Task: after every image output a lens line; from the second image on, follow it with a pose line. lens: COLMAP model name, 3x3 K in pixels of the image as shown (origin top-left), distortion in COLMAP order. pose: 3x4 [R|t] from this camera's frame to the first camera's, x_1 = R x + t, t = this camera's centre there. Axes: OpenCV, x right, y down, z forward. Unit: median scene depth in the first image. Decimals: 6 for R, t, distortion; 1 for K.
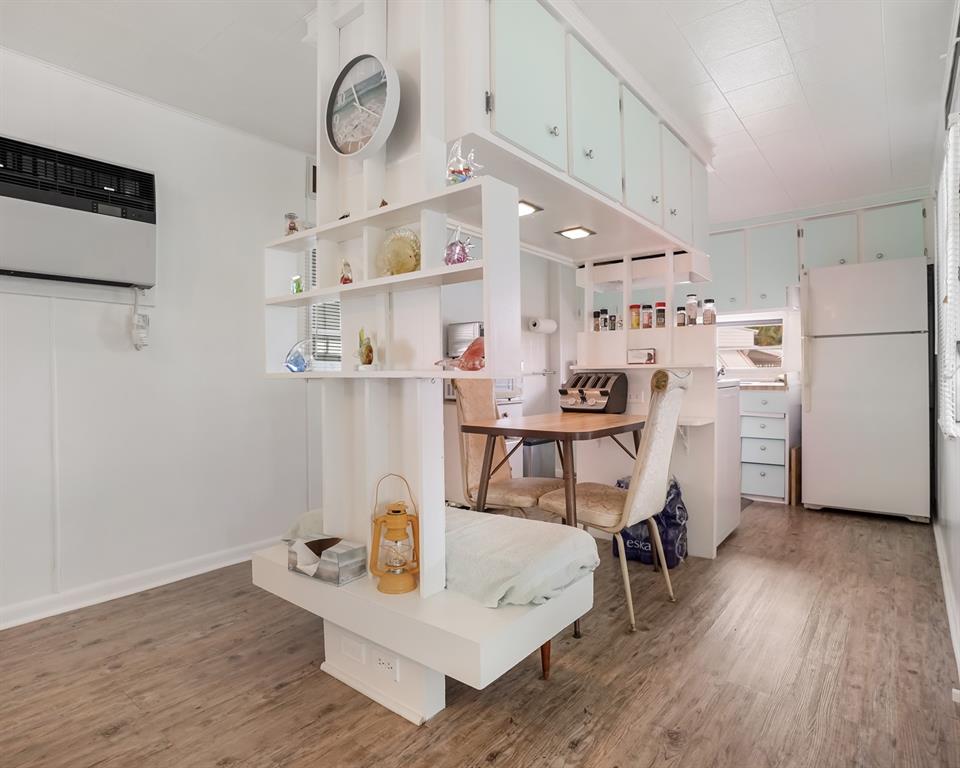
lens RADIAL K [[535.5, 0, 480.0], [0, 535.5, 384.0], [0, 0, 1]] dist [-0.062656, 0.000762]
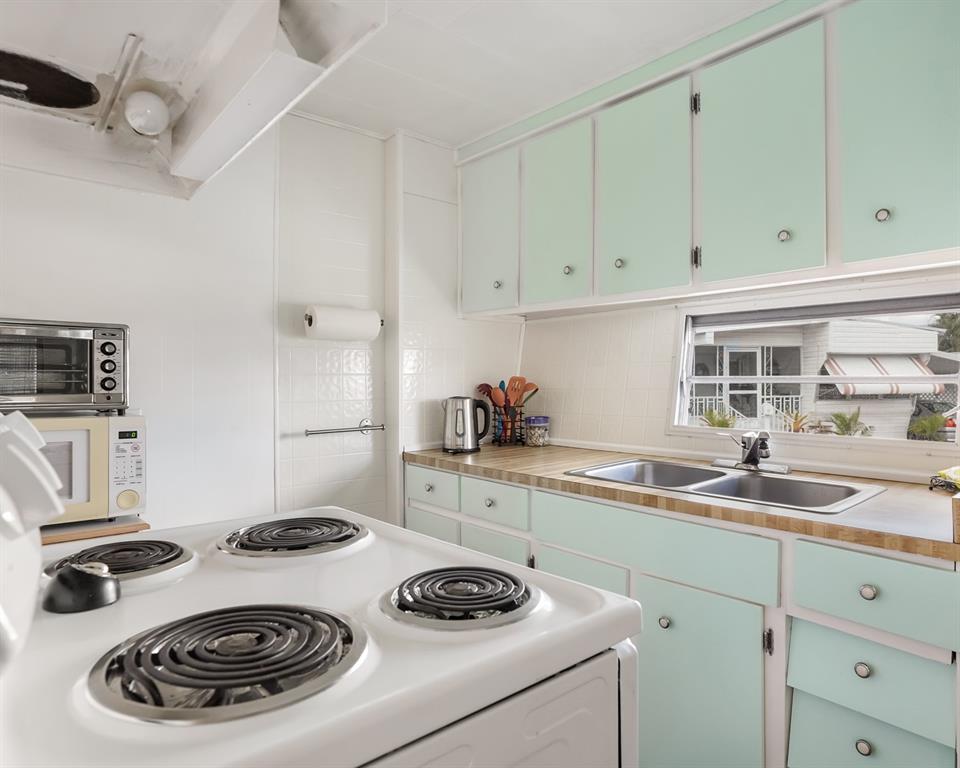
lens RADIAL K [[593.2, 0, 476.1], [0, 593.2, 387.1], [0, 0, 1]] dist [-0.041997, 0.000654]
pose [[0.979212, 0.010524, -0.202566, 0.516616], [-0.012190, 0.999901, -0.006978, -0.086145], [0.202472, 0.009302, 0.979244, 0.855996]]
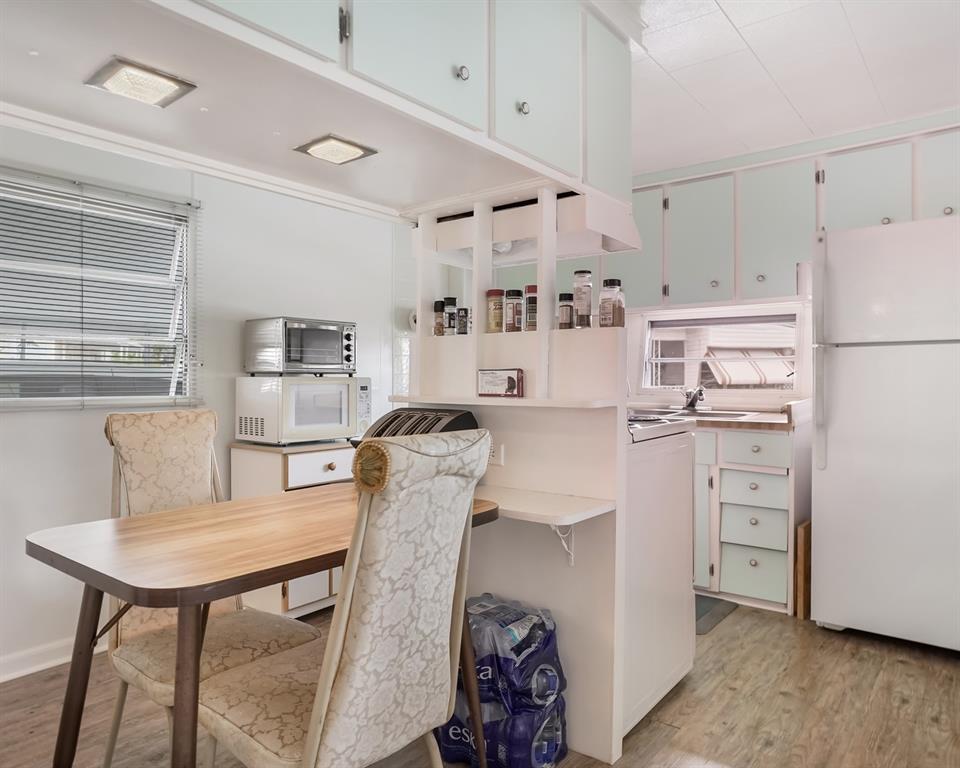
lens RADIAL K [[647.0, 0, 479.8], [0, 647.0, 386.2], [0, 0, 1]] dist [-0.038255, 0.002960]
pose [[0.999937, 0.009503, 0.005982, 0.269642], [-0.009491, 0.999953, -0.002081, -0.044693], [-0.006002, 0.002024, 0.999980, 0.312751]]
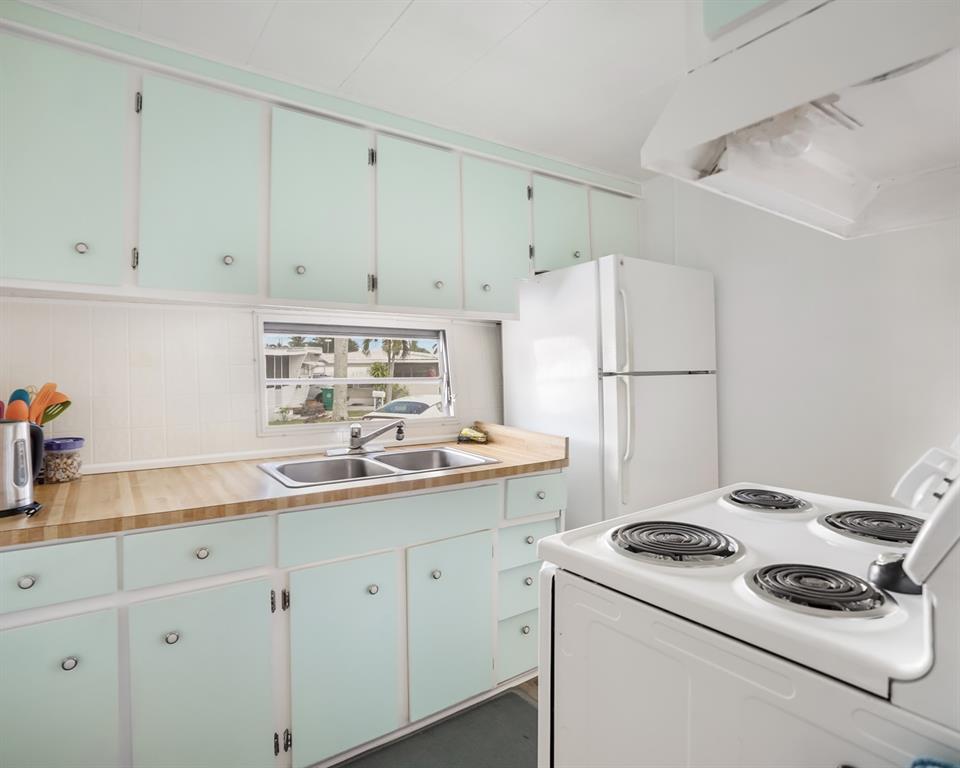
lens RADIAL K [[535.5, 0, 480.0], [0, 535.5, 384.0], [0, 0, 1]] dist [-0.062656, 0.000762]
pose [[0.280233, -0.018325, 0.959757, 0.019515], [0.017497, 0.999749, 0.013980, -0.108015], [-0.959773, 0.012876, 0.280483, 1.176402]]
